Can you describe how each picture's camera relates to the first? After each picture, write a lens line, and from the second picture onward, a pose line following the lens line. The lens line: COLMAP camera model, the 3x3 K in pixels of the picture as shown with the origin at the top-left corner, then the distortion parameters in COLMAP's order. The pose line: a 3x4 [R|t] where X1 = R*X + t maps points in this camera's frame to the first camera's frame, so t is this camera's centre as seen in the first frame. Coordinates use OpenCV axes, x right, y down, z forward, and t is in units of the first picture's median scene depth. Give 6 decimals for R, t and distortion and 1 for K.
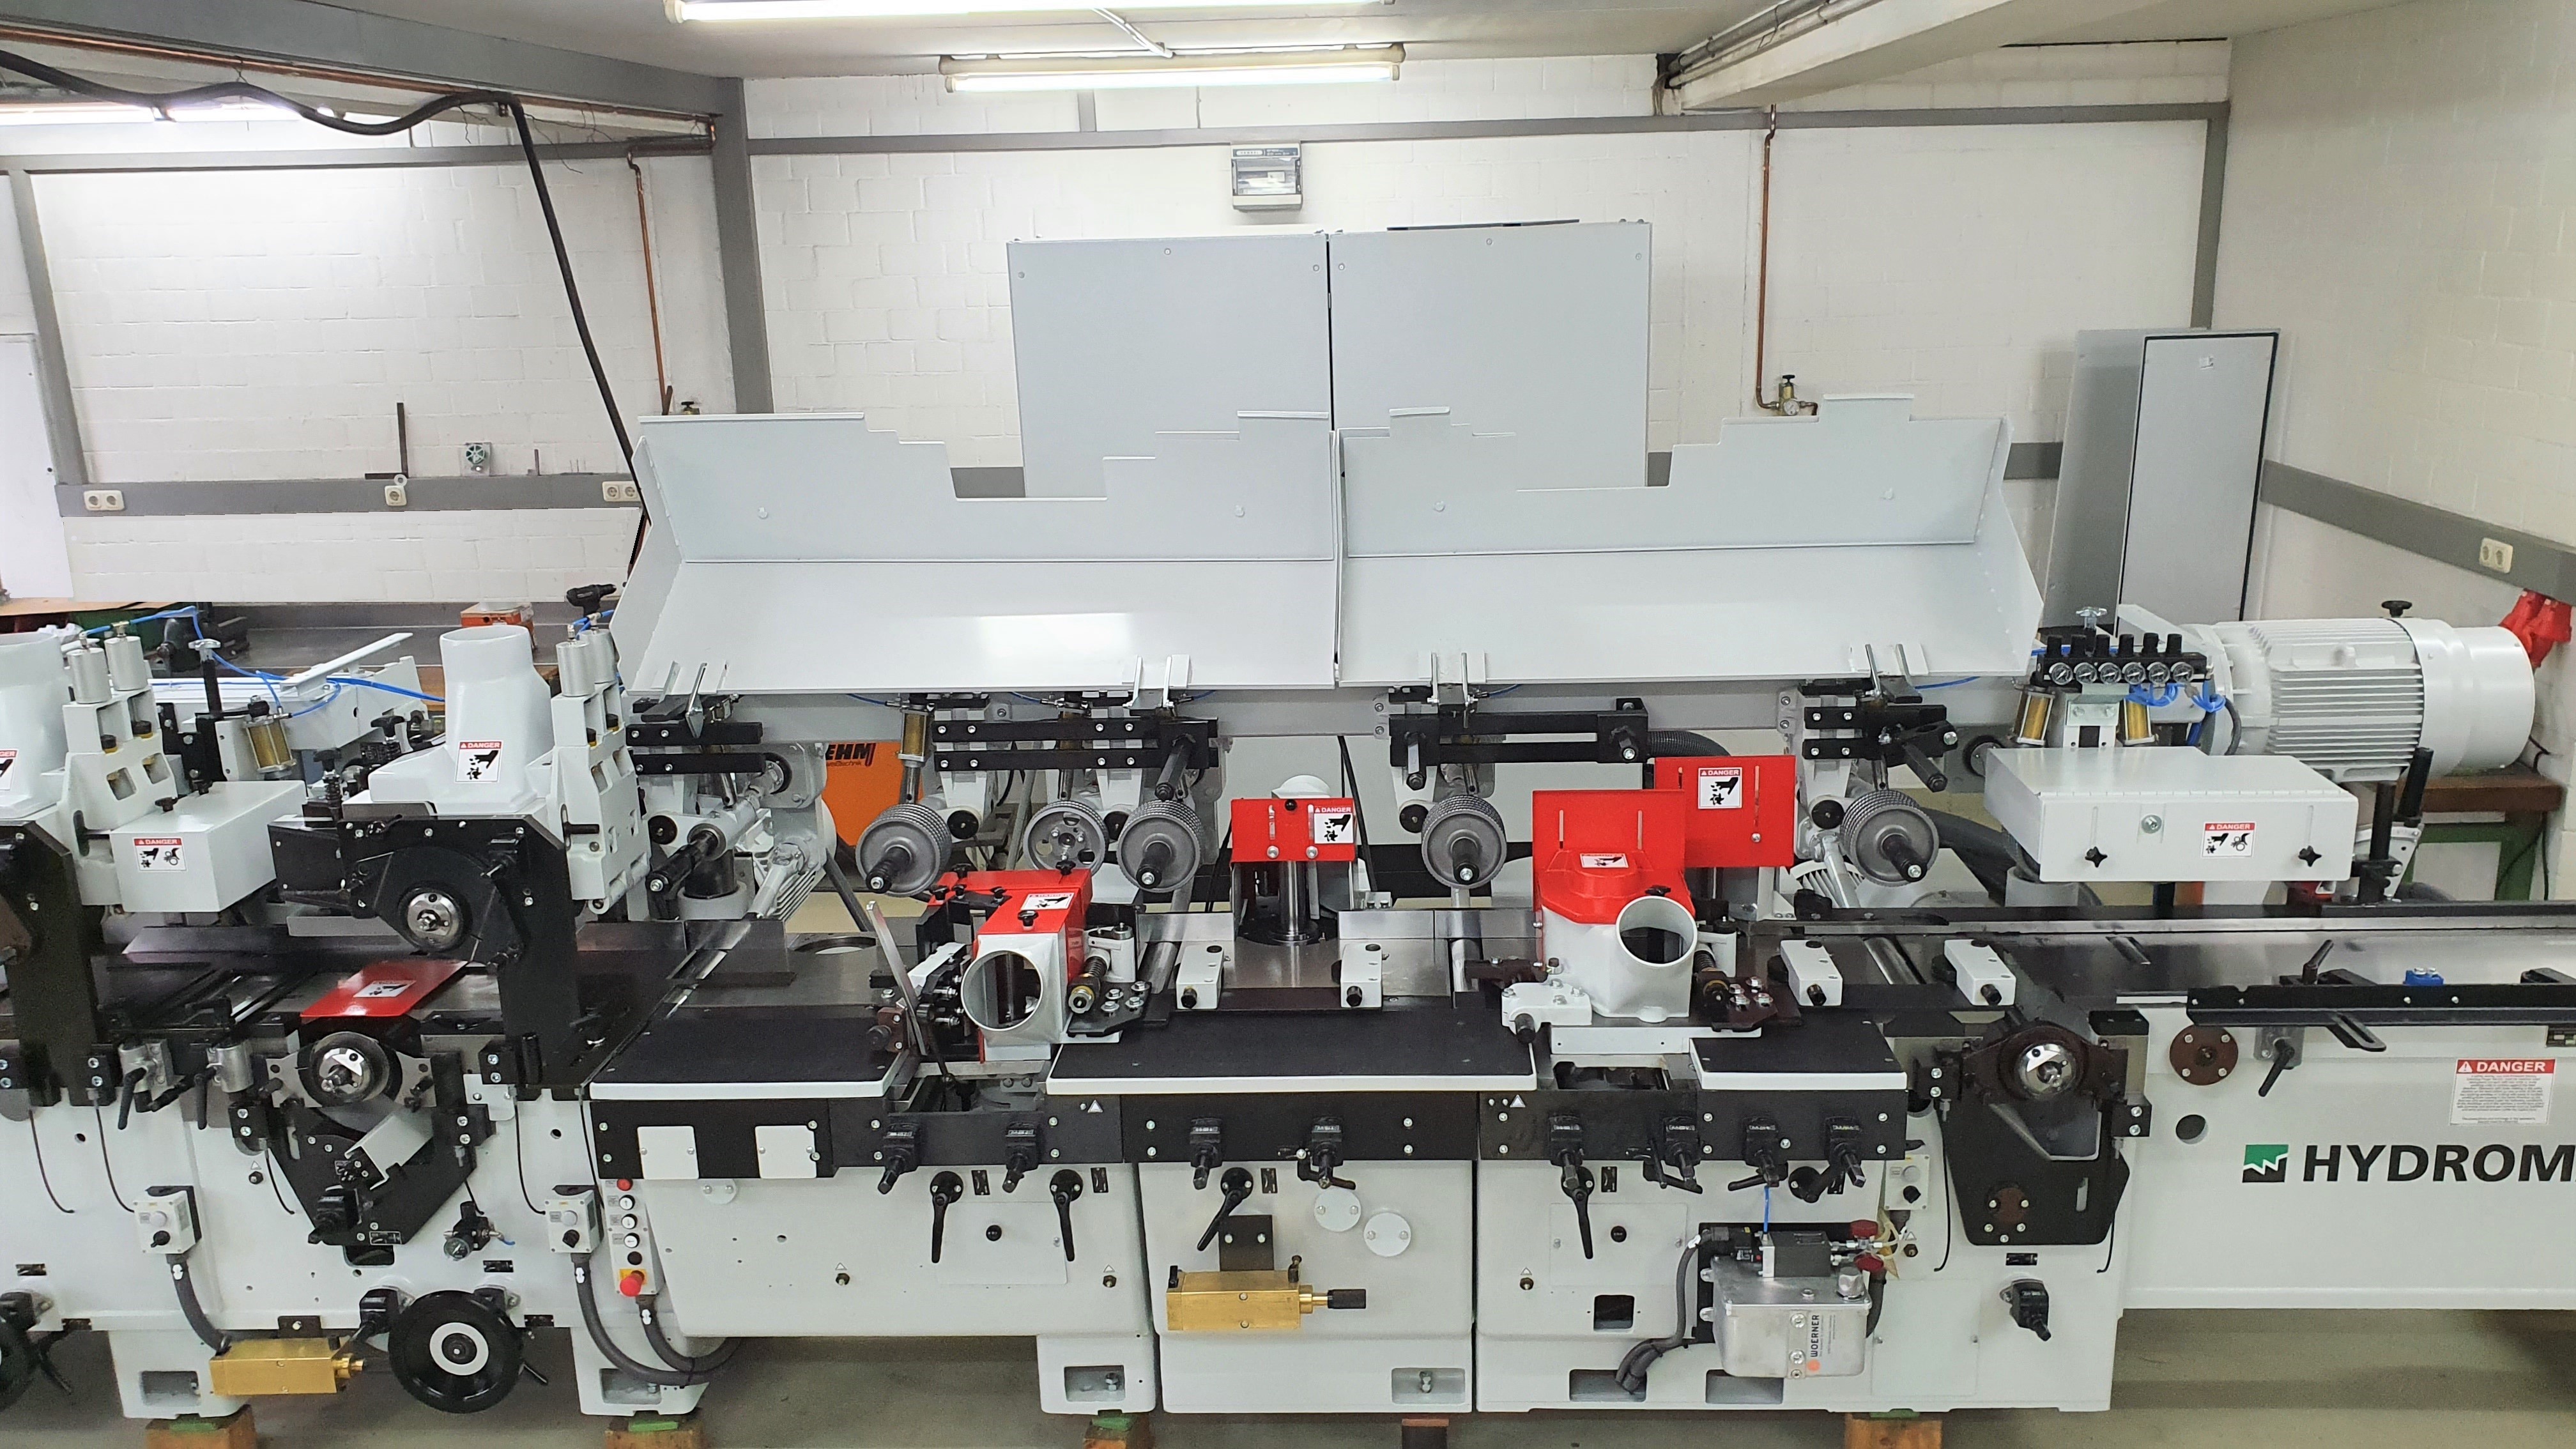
lens RADIAL K [[2033.1, 0, 1328.7], [0, 2033.1, 756.7], [0, 0, 1]] dist [0.051007, -0.059637]
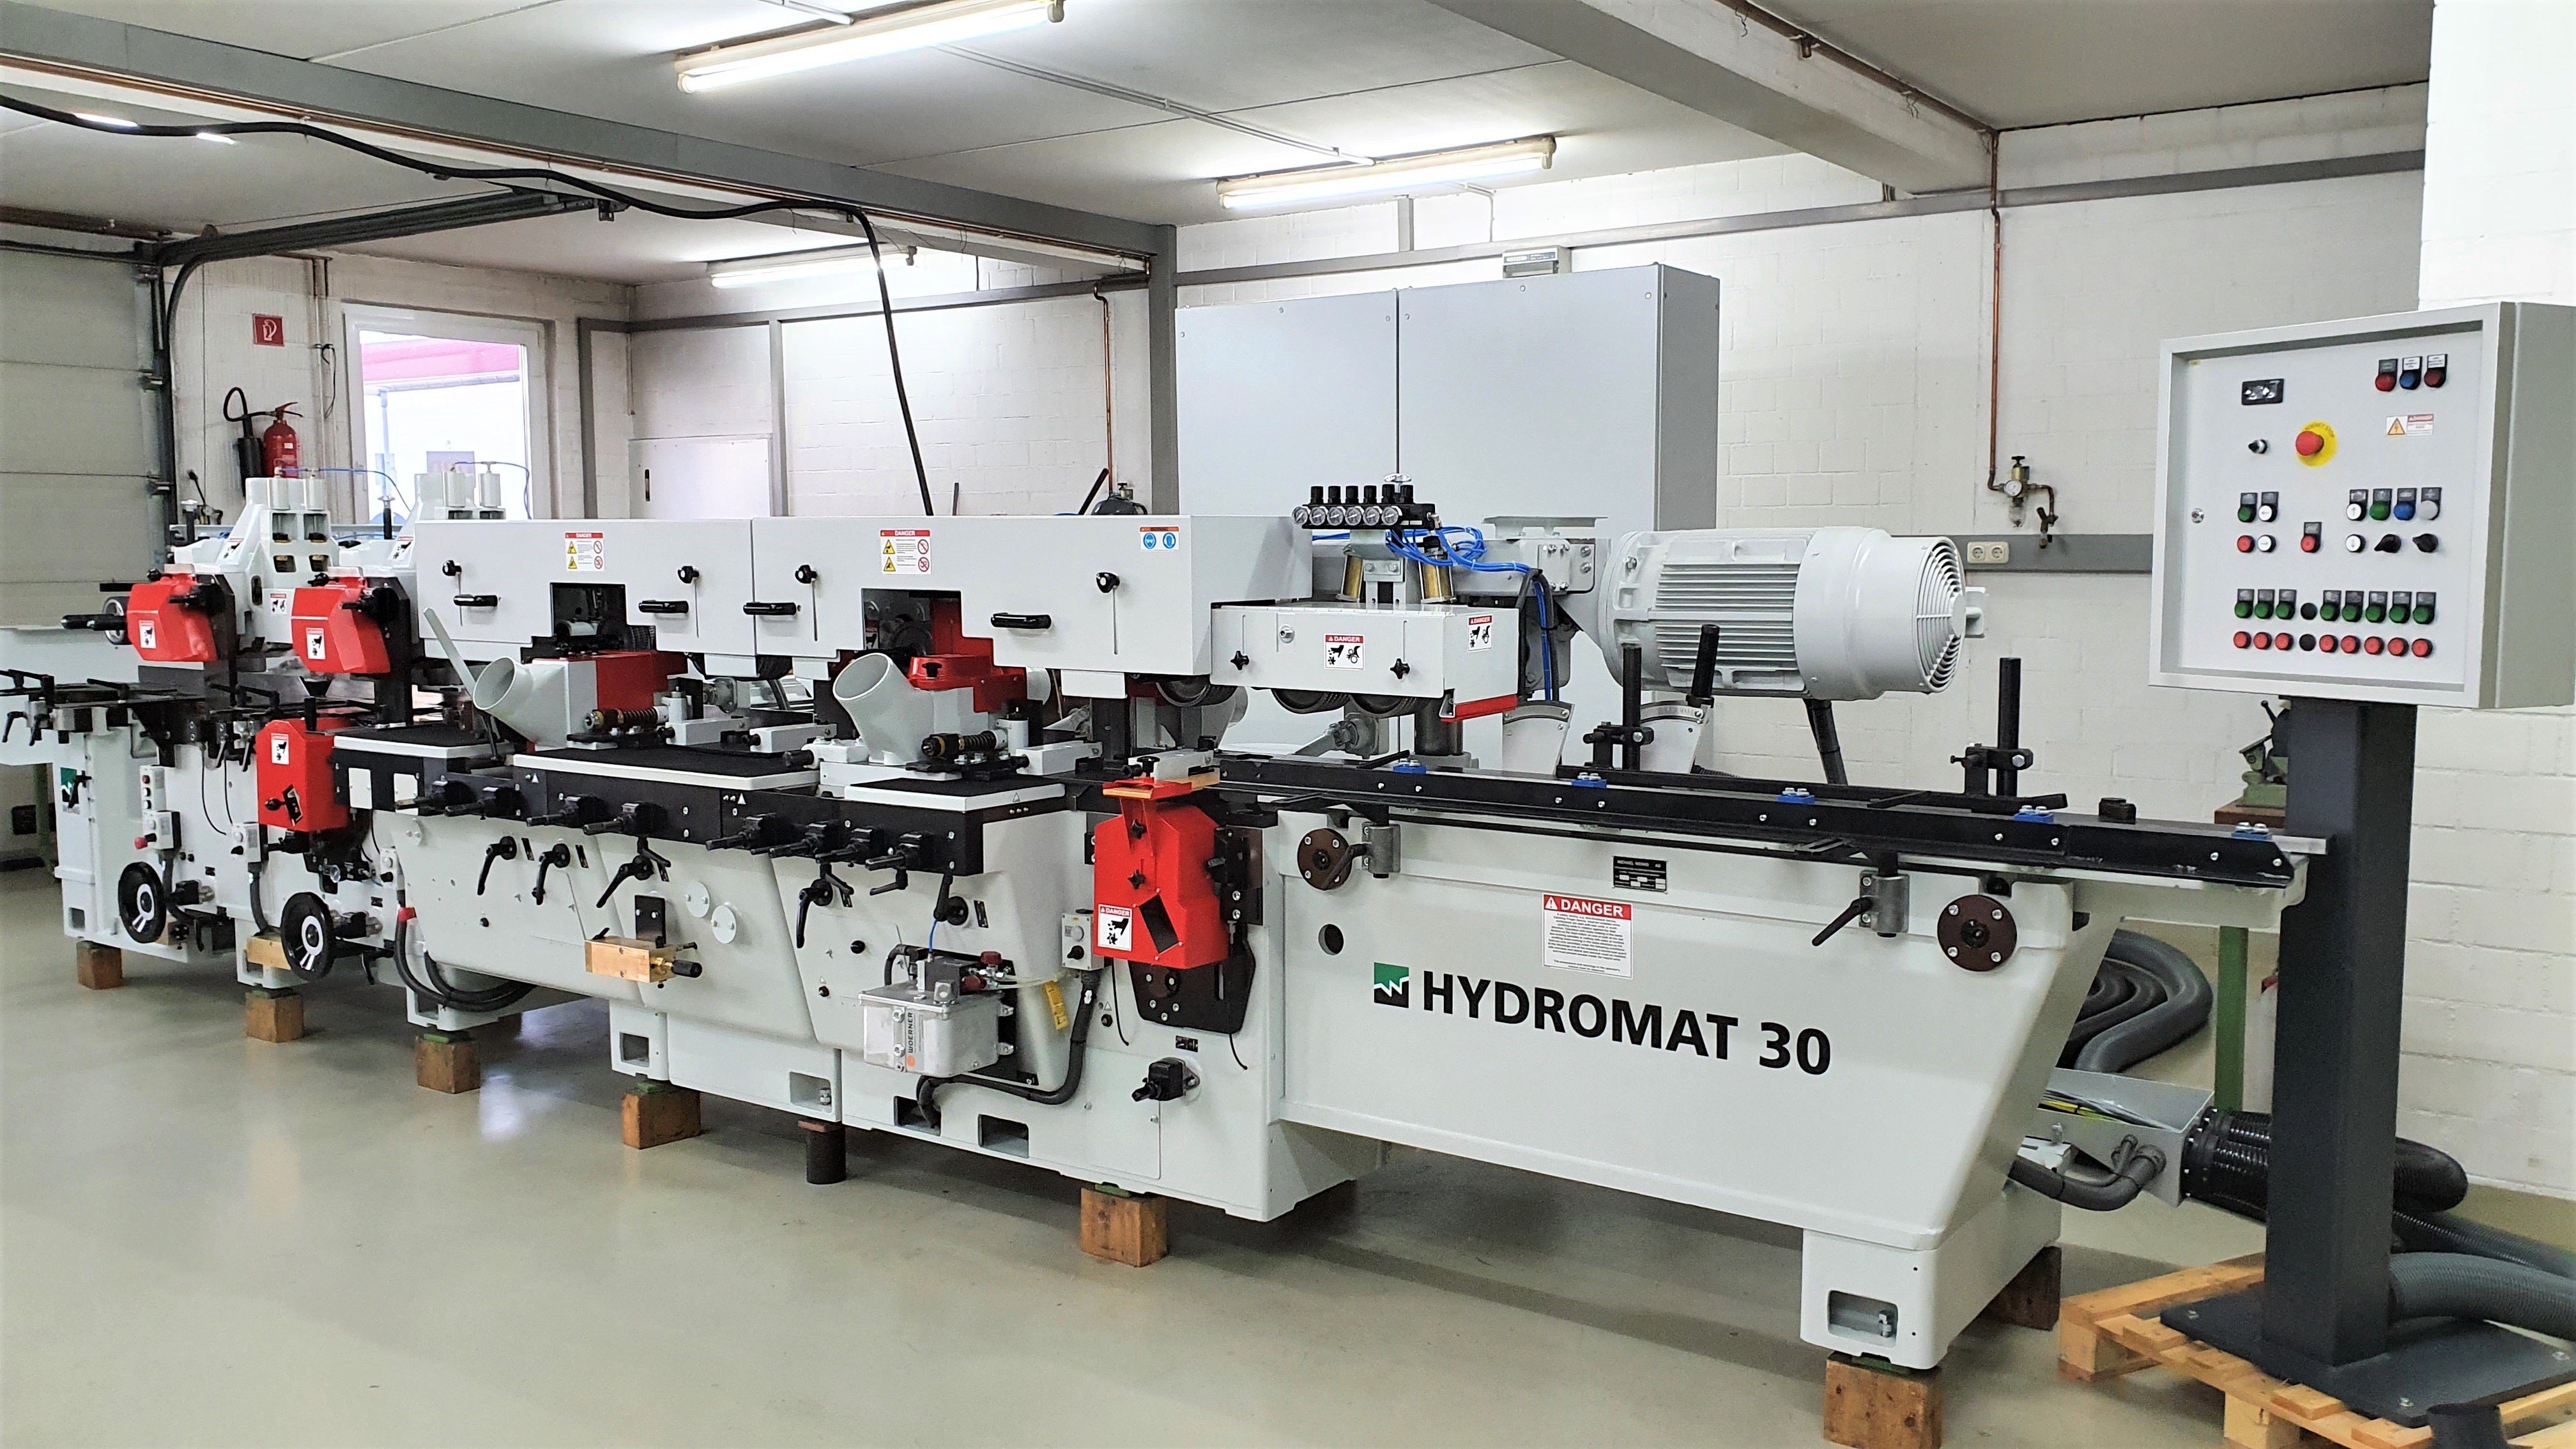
lens RADIAL K [[2033.1, 0, 1325.9], [0, 2033.1, 732.8], [0, 0, 1]] dist [0.051007, -0.059637]
pose [[0.837677, 0.072938, -0.541274, 0.959426], [-0.157163, 0.981316, -0.110990, 0.191318], [0.523066, 0.178042, 0.833489, 0.123060]]
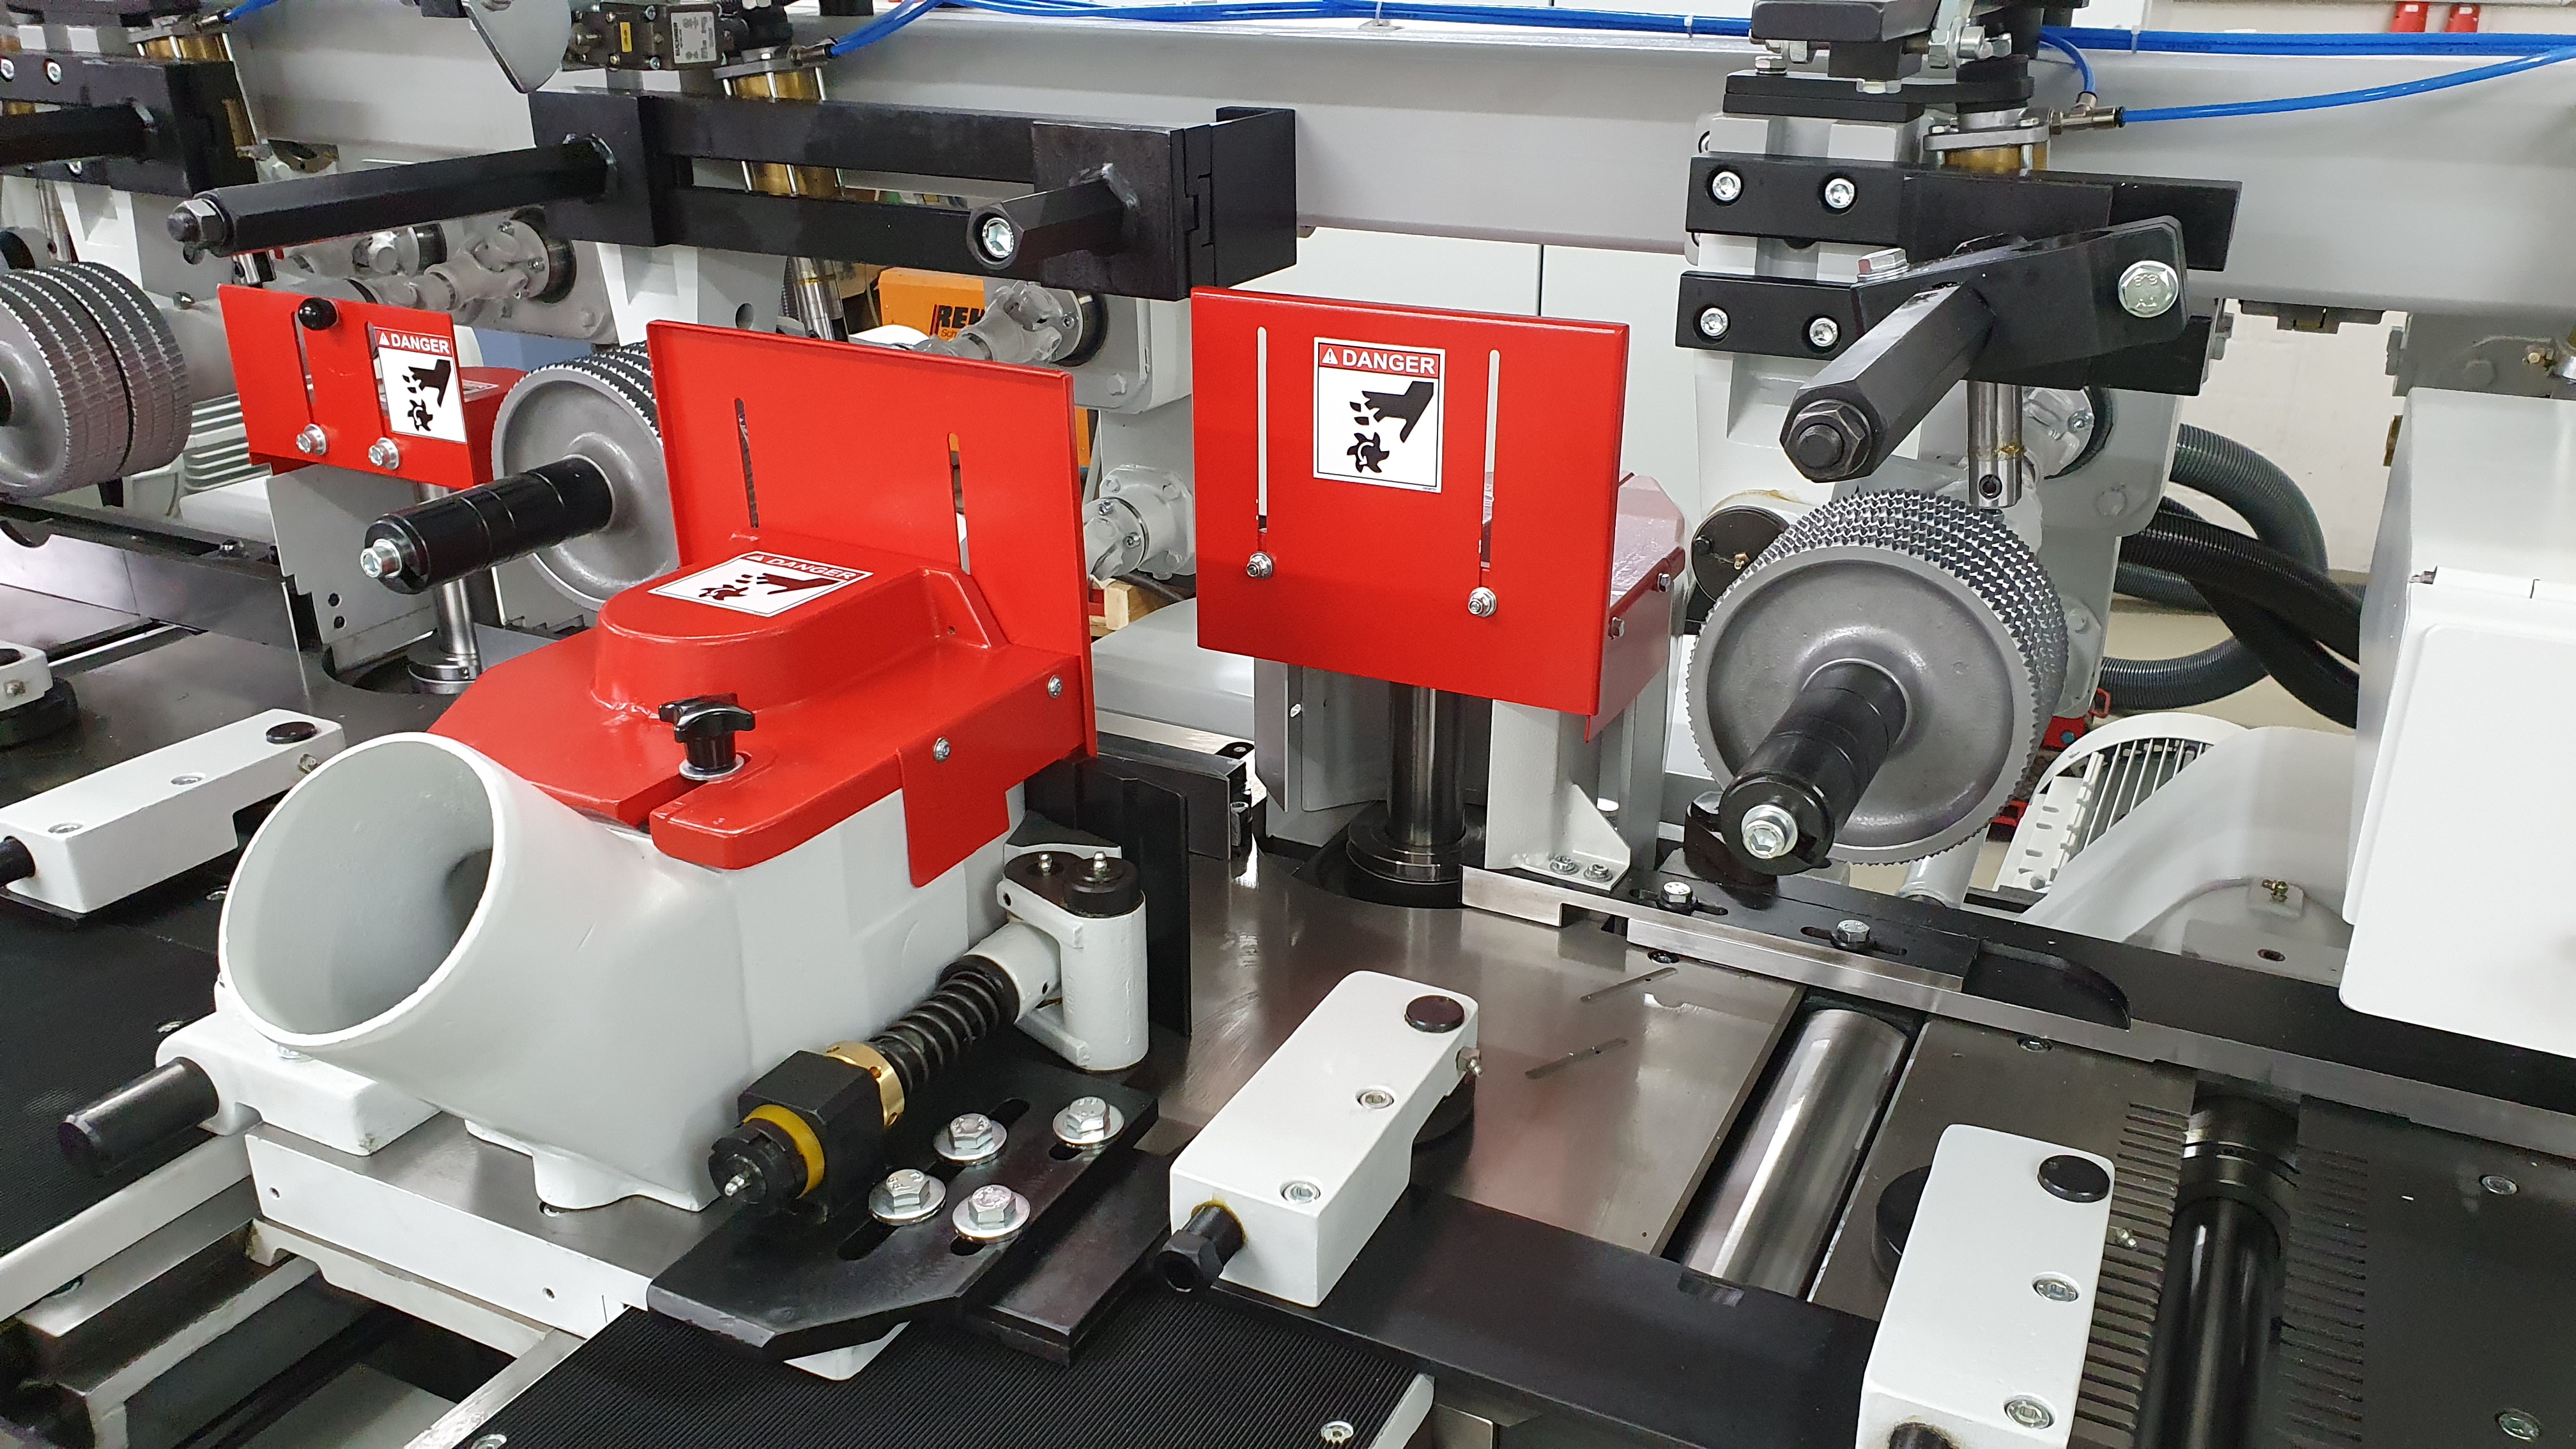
lens RADIAL K [[2033.1, 0, 1323.6], [0, 2033.1, 772.6], [0, 0, 1]] dist [0.051007, -0.059637]
pose [[0.909930, 0.190164, -0.368598, 0.316593], [-0.130145, 0.974724, 0.181591, 0.014096], [0.393813, -0.117264, 0.911680, 0.749388]]
